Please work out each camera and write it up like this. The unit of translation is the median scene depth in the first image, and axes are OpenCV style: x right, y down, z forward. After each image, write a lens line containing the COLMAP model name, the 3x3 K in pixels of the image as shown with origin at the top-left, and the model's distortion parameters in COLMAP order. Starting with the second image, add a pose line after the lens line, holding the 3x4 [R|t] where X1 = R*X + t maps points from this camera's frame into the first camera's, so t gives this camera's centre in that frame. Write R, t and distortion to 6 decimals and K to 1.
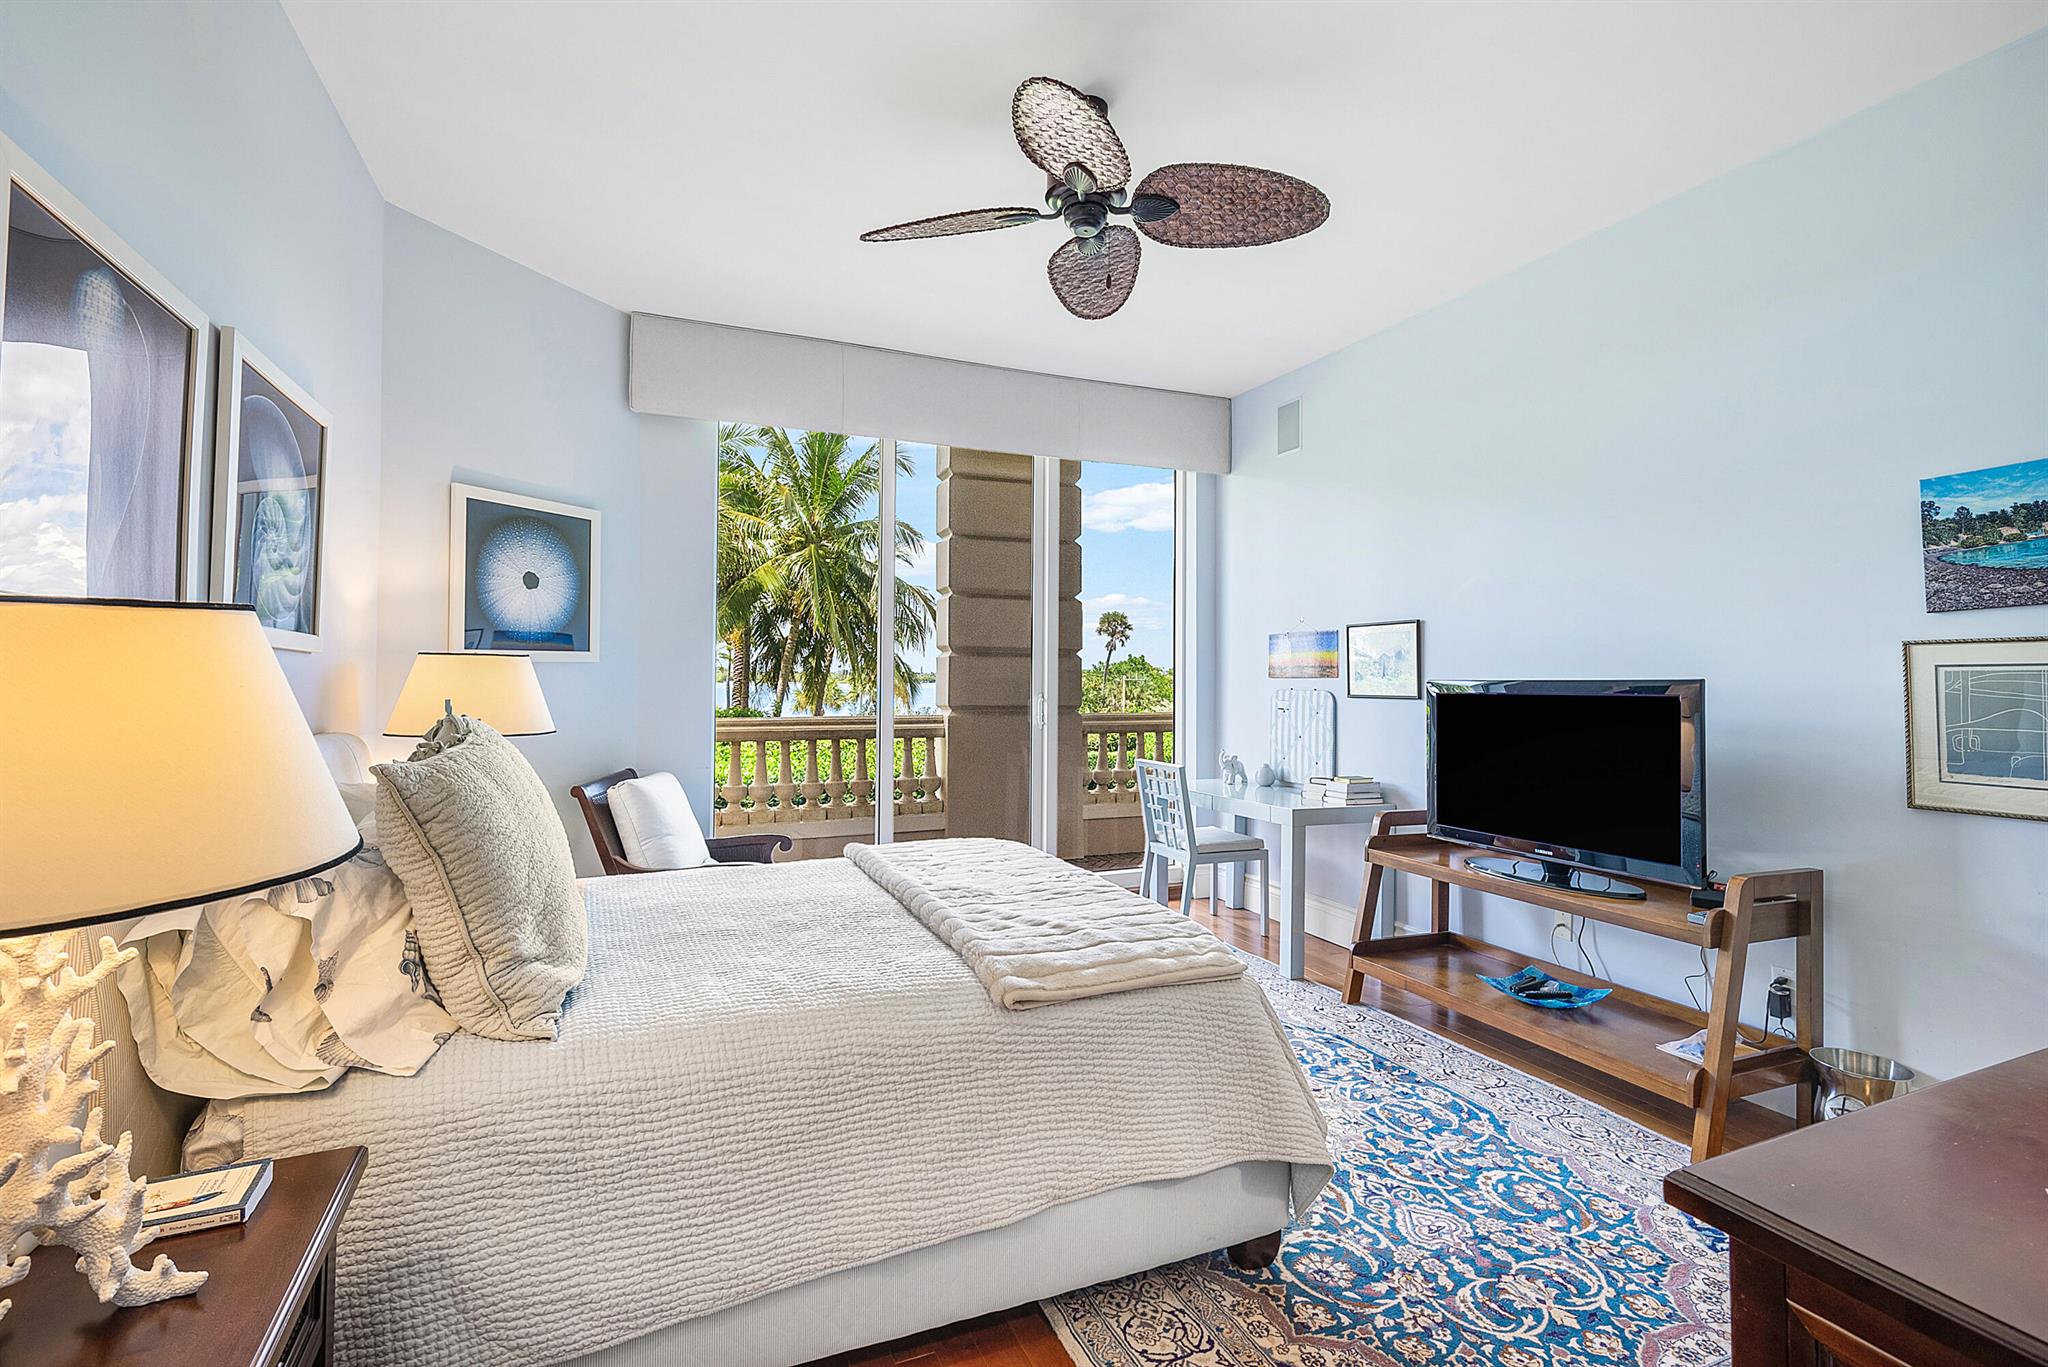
lens RADIAL K [[913.3, 0, 1029.0], [0, 913.3, 676.2], [0, 0, 1]] dist [-0.000284, -0.000038]
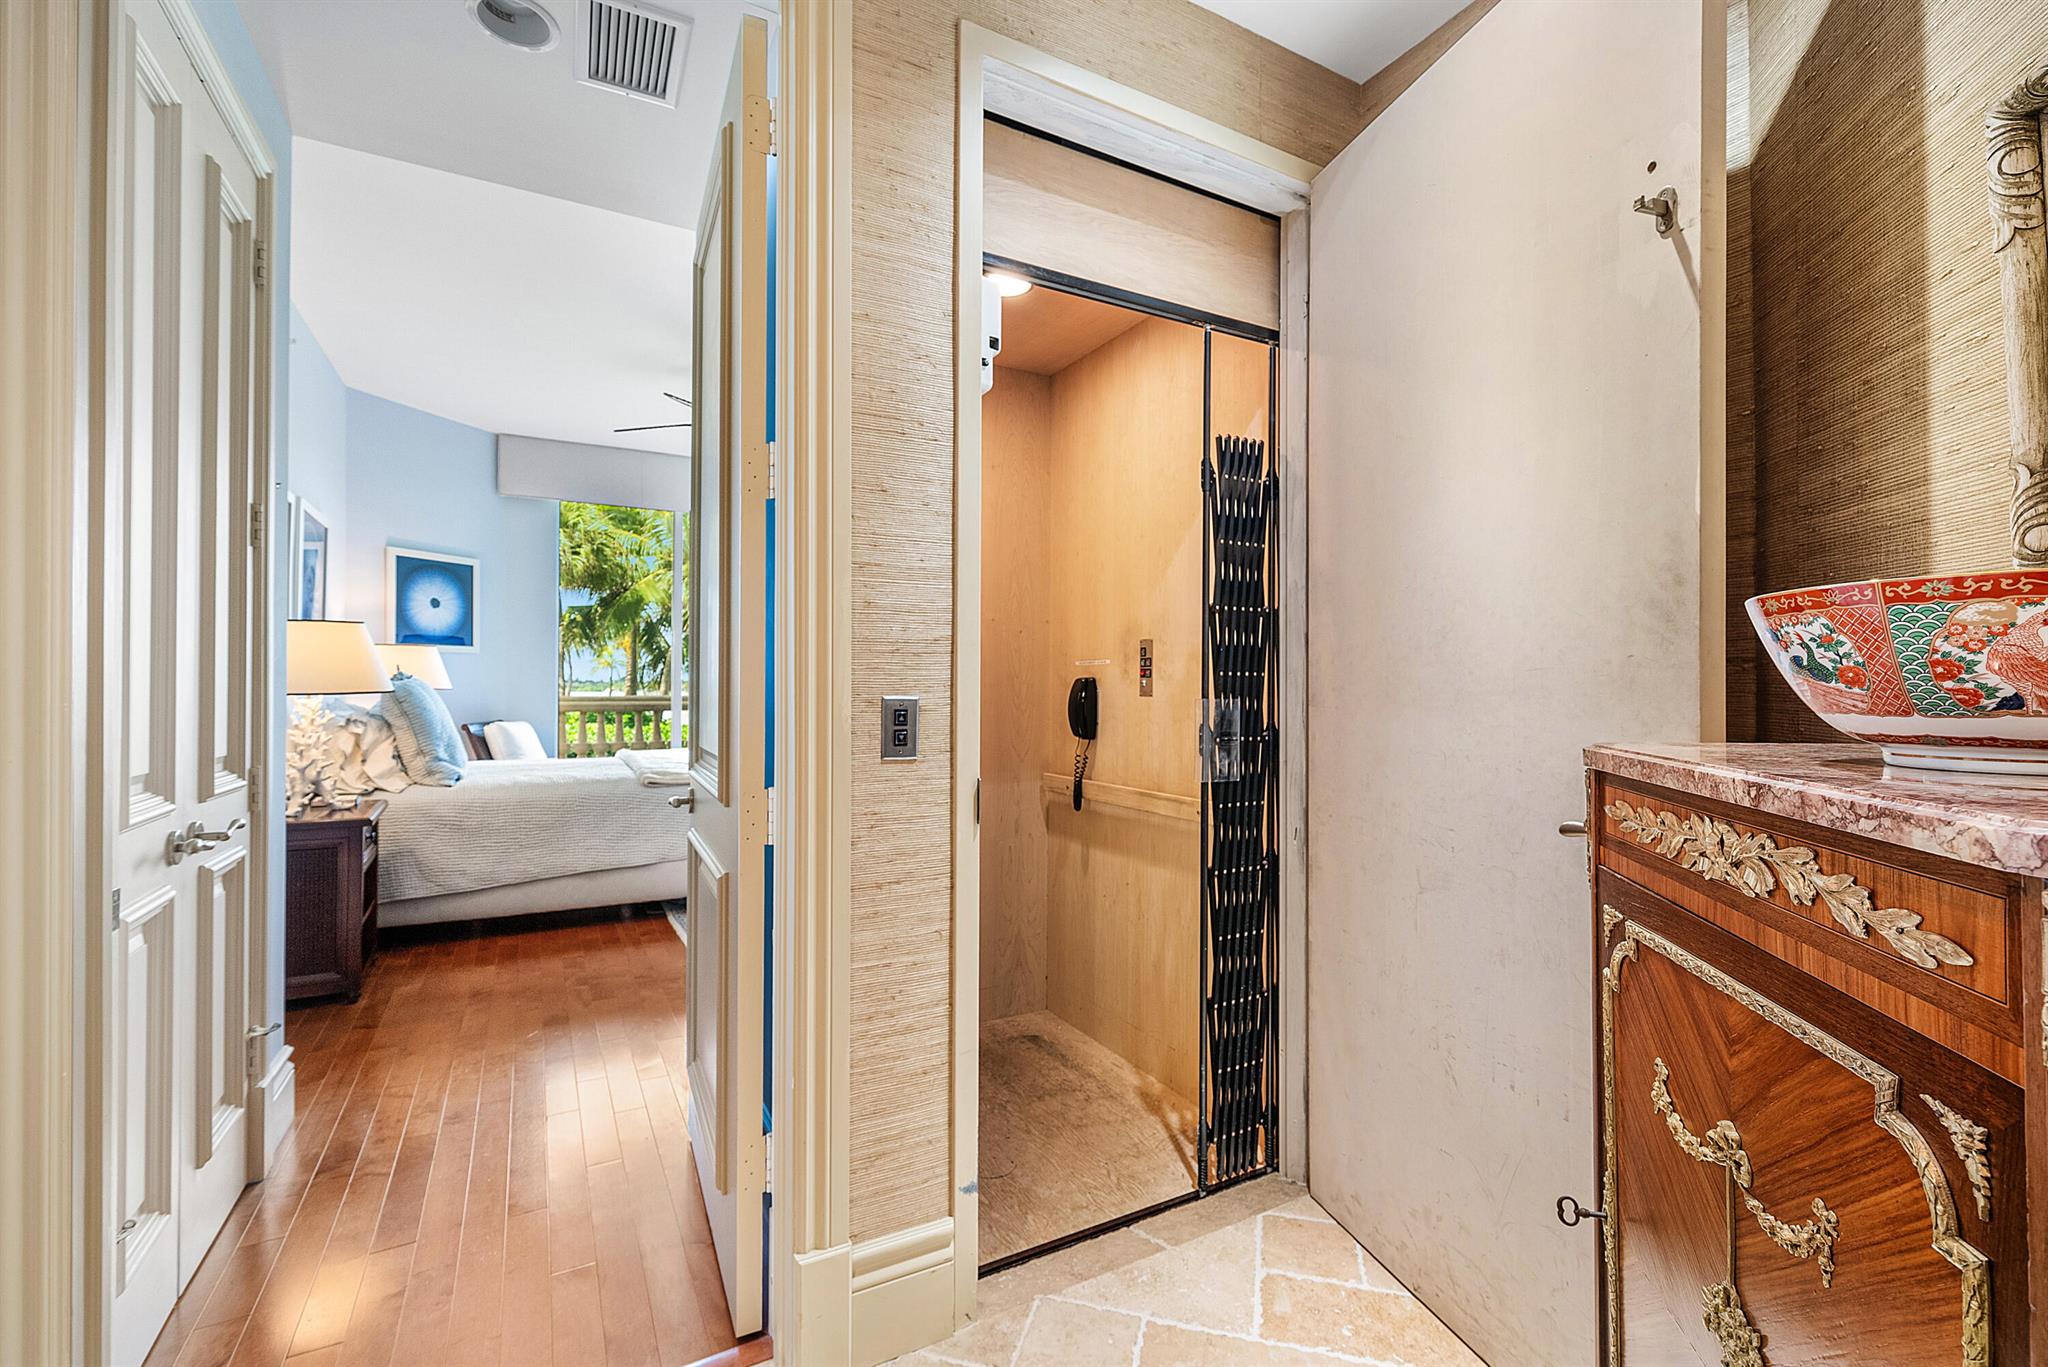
lens RADIAL K [[892.2, 0, 1010.2], [0, 892.2, 696.8], [0, 0, 1]] dist [-0.001950, -0.000300]
pose [[0.996532, -0.001807, 0.083193, 0.394664], [0.000747, 0.999918, 0.012768, 0.049872], [-0.083209, -0.012662, 0.996452, -0.768860]]
